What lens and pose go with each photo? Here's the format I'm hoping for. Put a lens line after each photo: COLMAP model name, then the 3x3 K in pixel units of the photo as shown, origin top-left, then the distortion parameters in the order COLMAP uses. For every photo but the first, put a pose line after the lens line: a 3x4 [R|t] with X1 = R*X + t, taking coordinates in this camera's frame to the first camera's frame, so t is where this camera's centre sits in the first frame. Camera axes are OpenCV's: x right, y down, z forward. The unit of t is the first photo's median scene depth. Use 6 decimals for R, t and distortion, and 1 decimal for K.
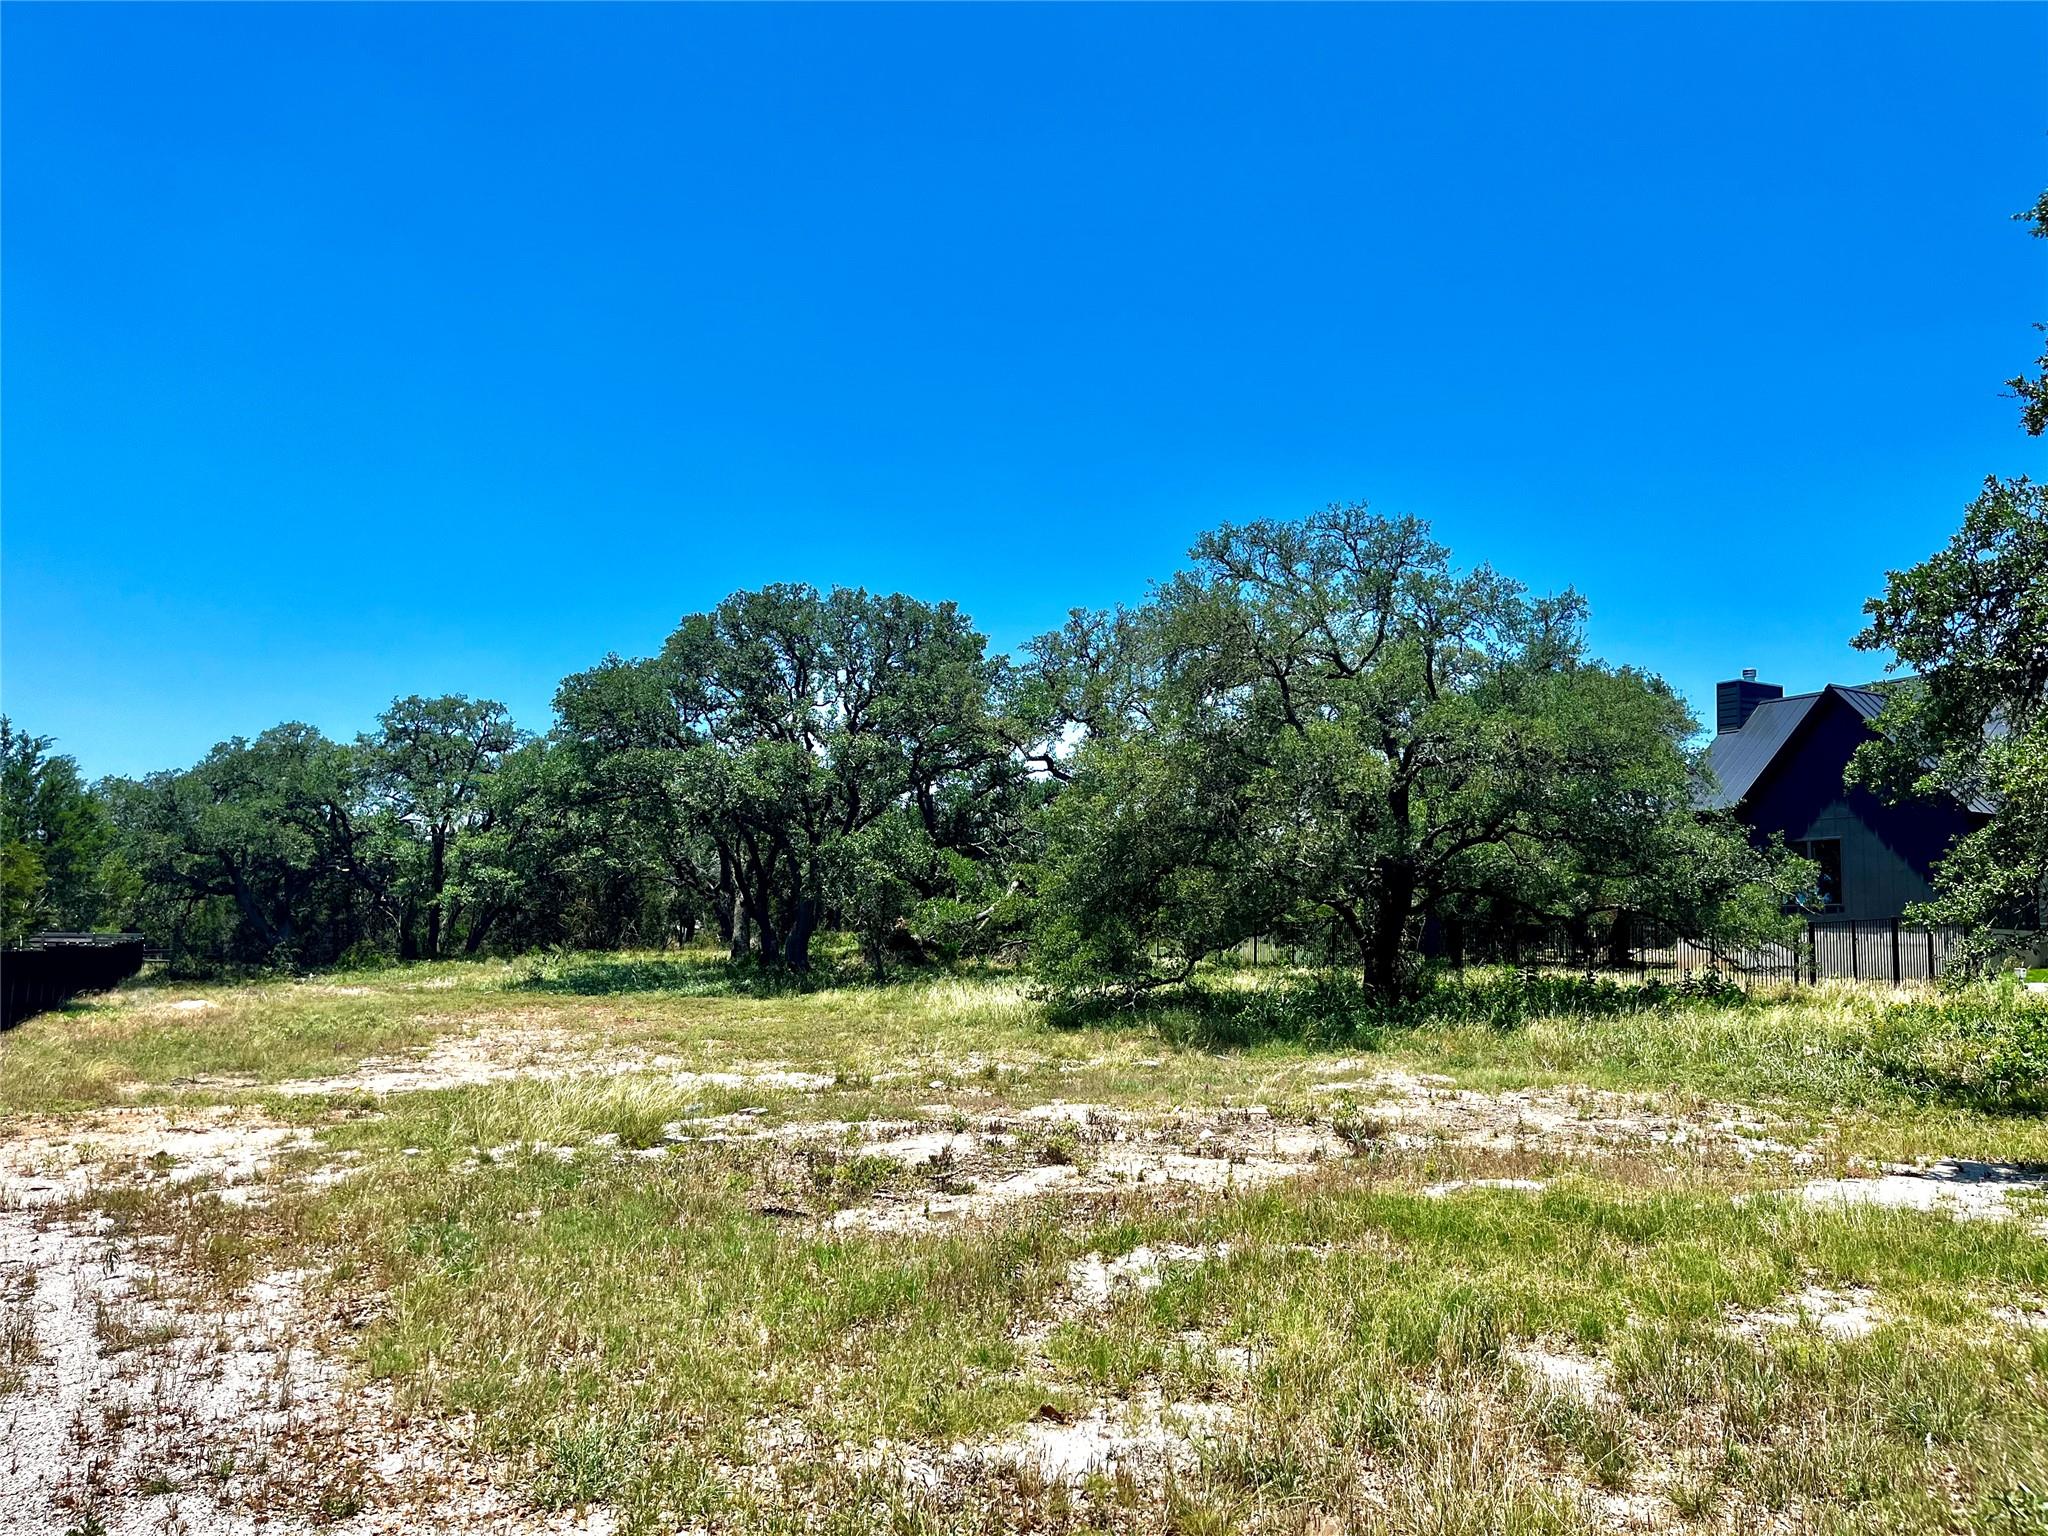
lens RADIAL K [[1521.4, 0, 1024.0], [0, 1521.4, 768.0], [0, 0, 1]] dist [0.029037, -0.004524]
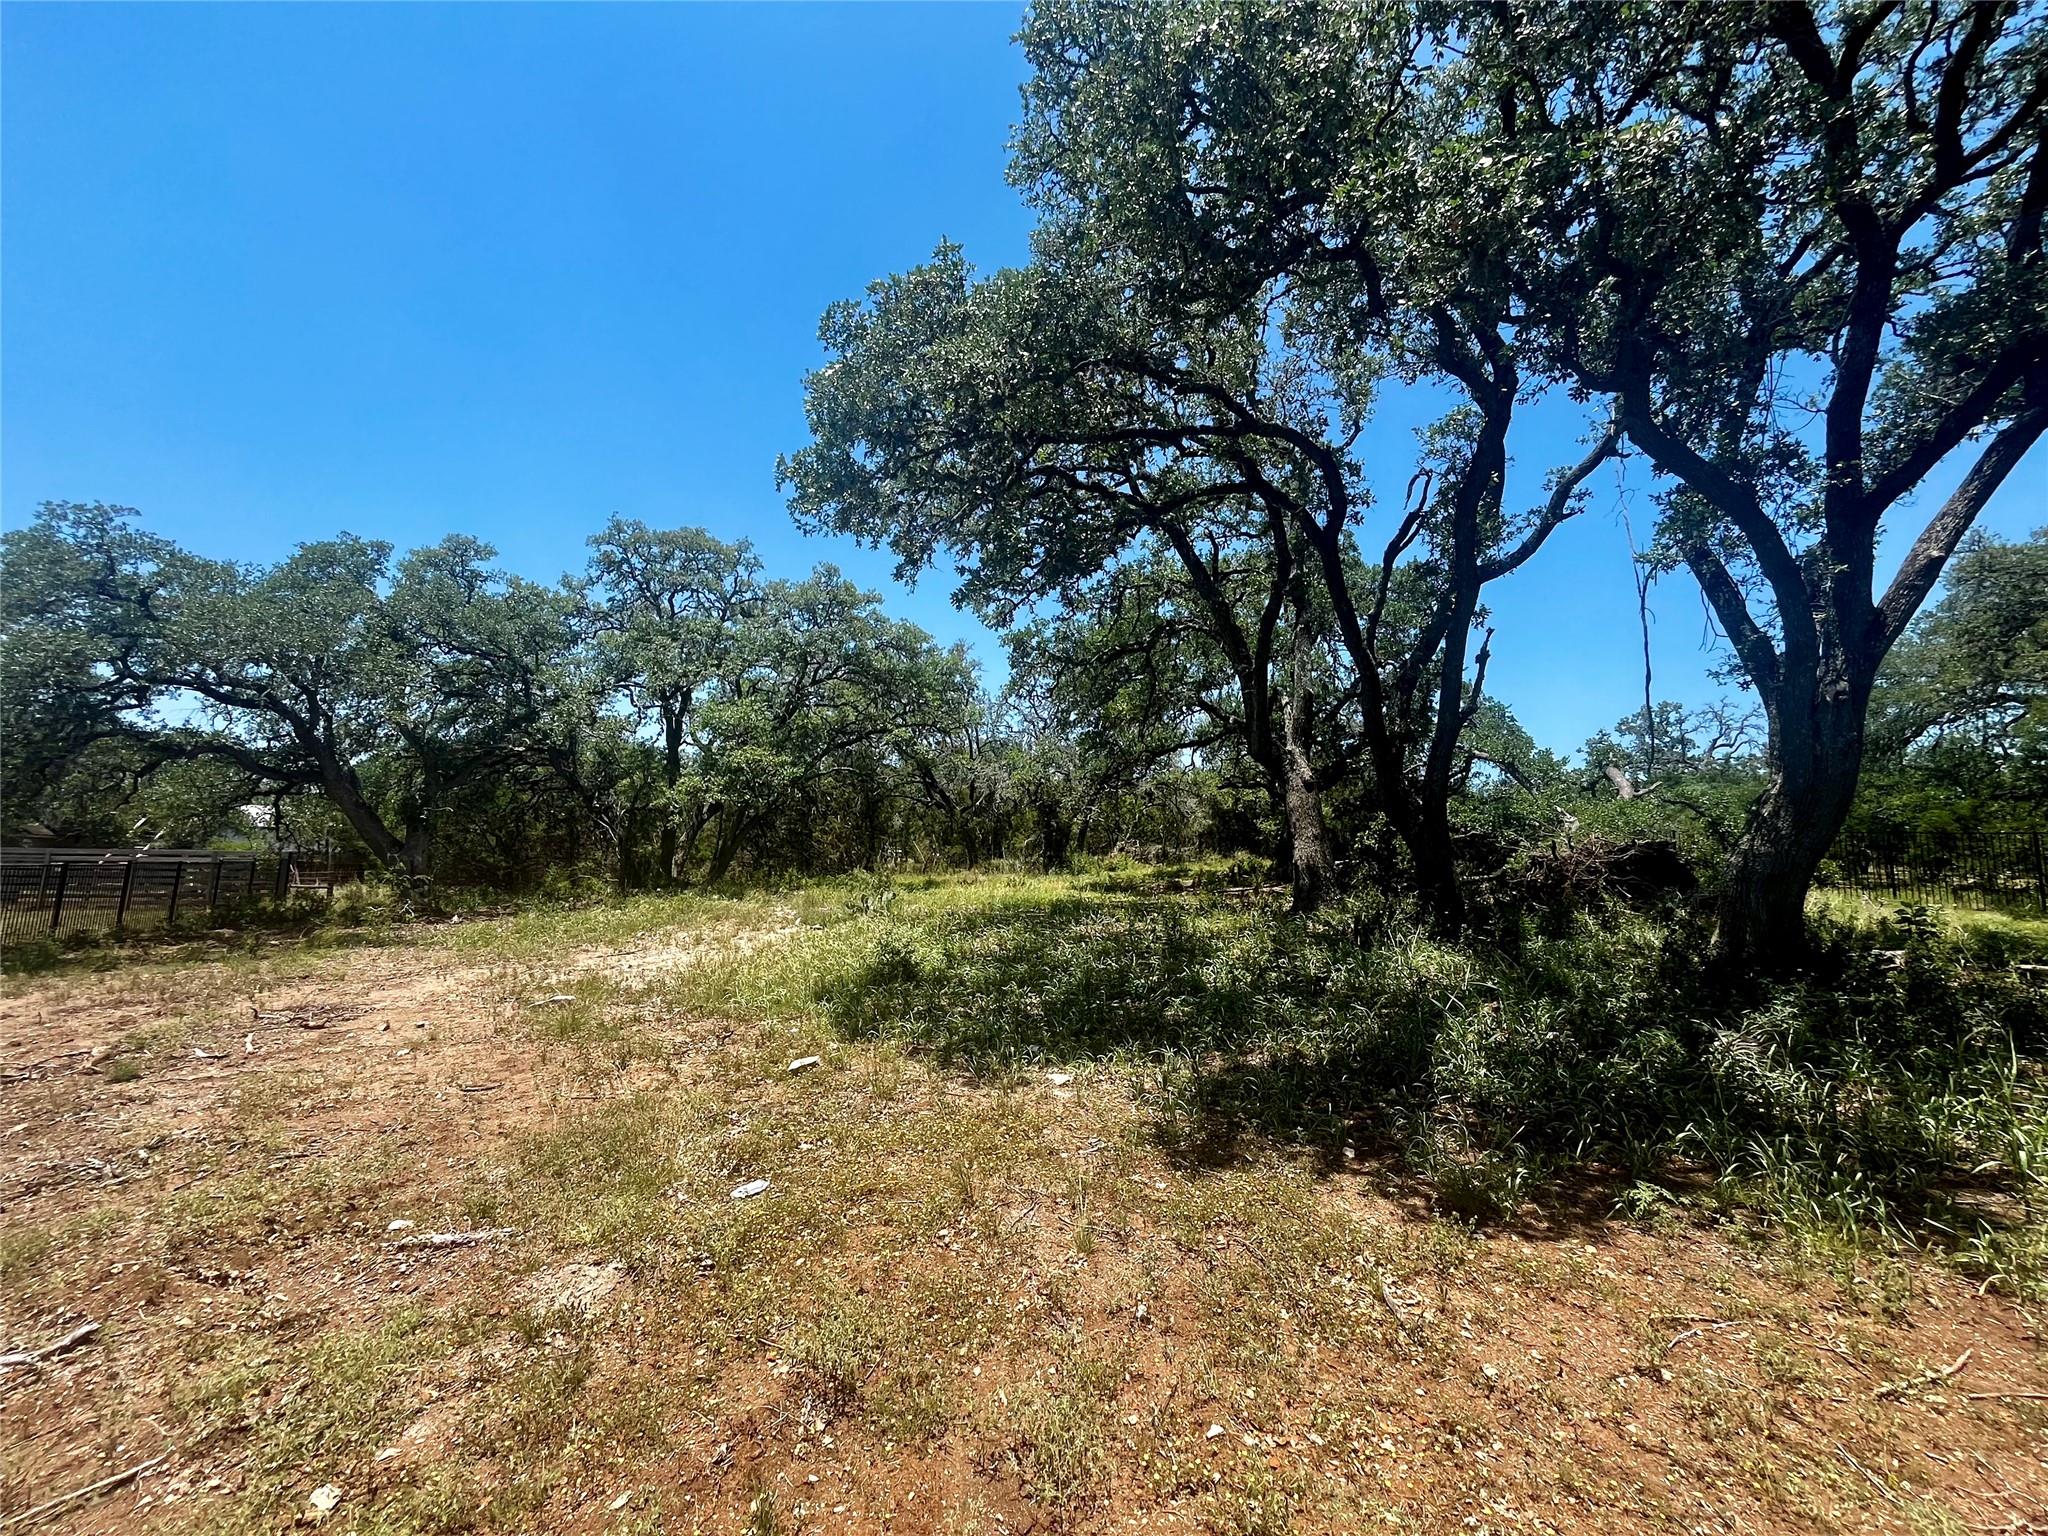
lens RADIAL K [[832.5, 0, 1028.7], [0, 832.5, 751.8], [0, 0, 1]] dist [0.000434, 0.000046]
pose [[0.999944, 0.002834, 0.010237, -0.279194], [-0.002661, 0.999854, -0.016899, 0.085340], [-0.010283, 0.016870, 0.999805, 0.768325]]
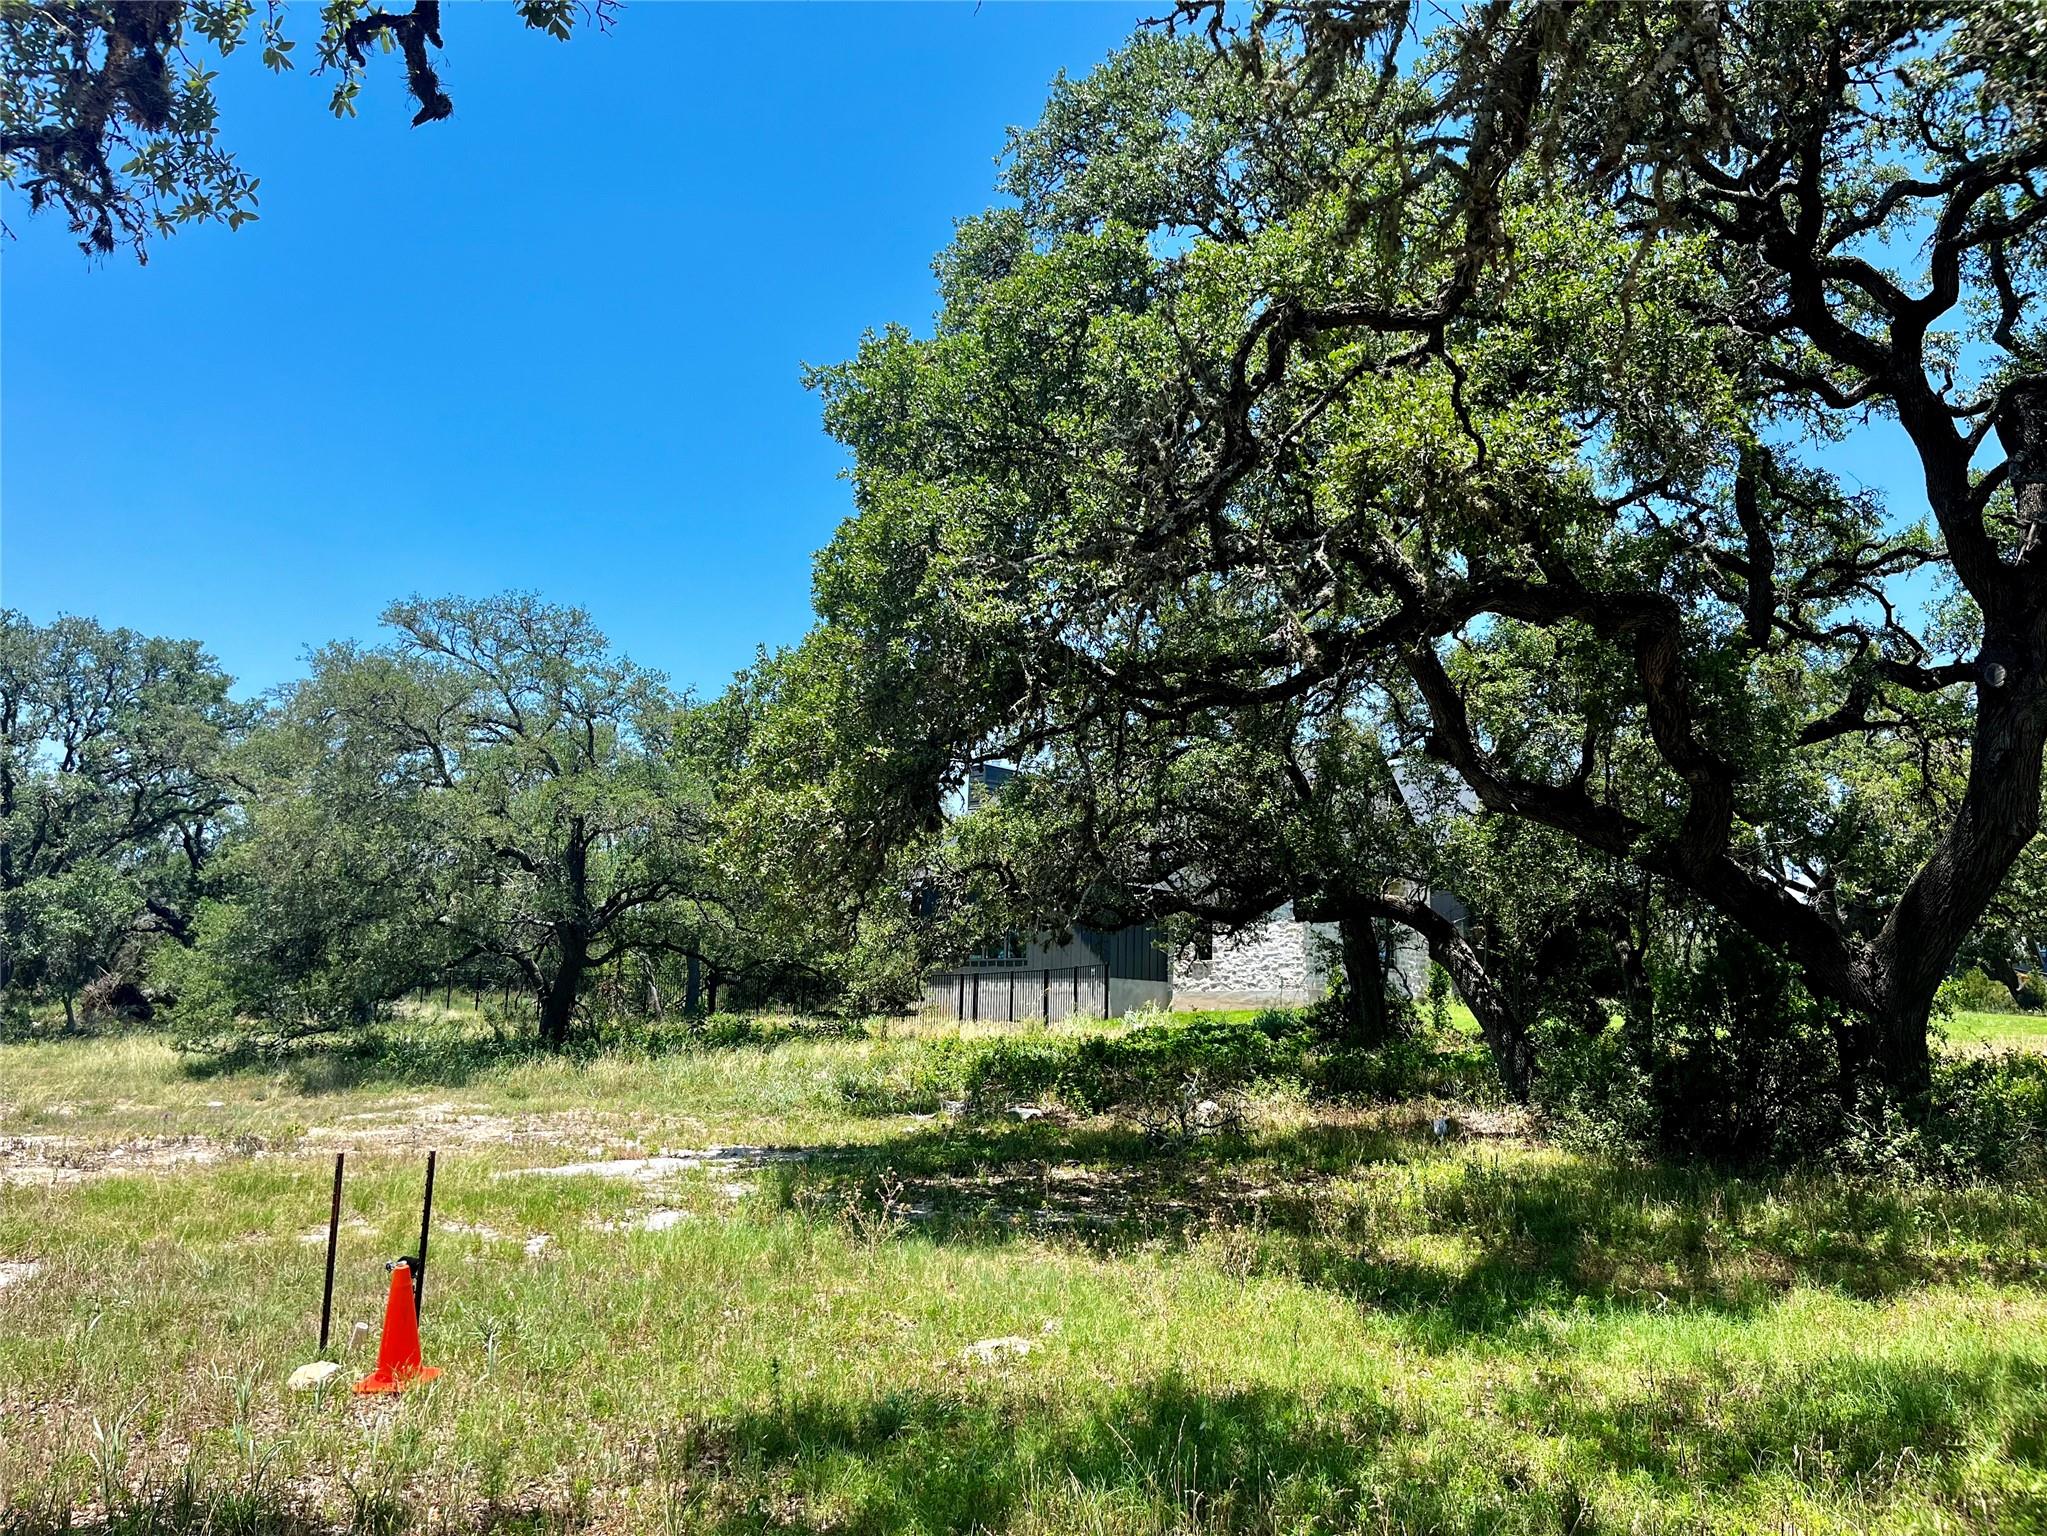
lens RADIAL K [[1520.7, 0, 1023.5], [0, 1520.7, 768.0], [0, 0, 1]] dist [0.029037, -0.004524]
pose [[0.931914, 0.050900, 0.359090, 0.089539], [-0.038886, 0.998418, -0.040605, -0.008711], [-0.360589, 0.023877, 0.932419, -0.085311]]
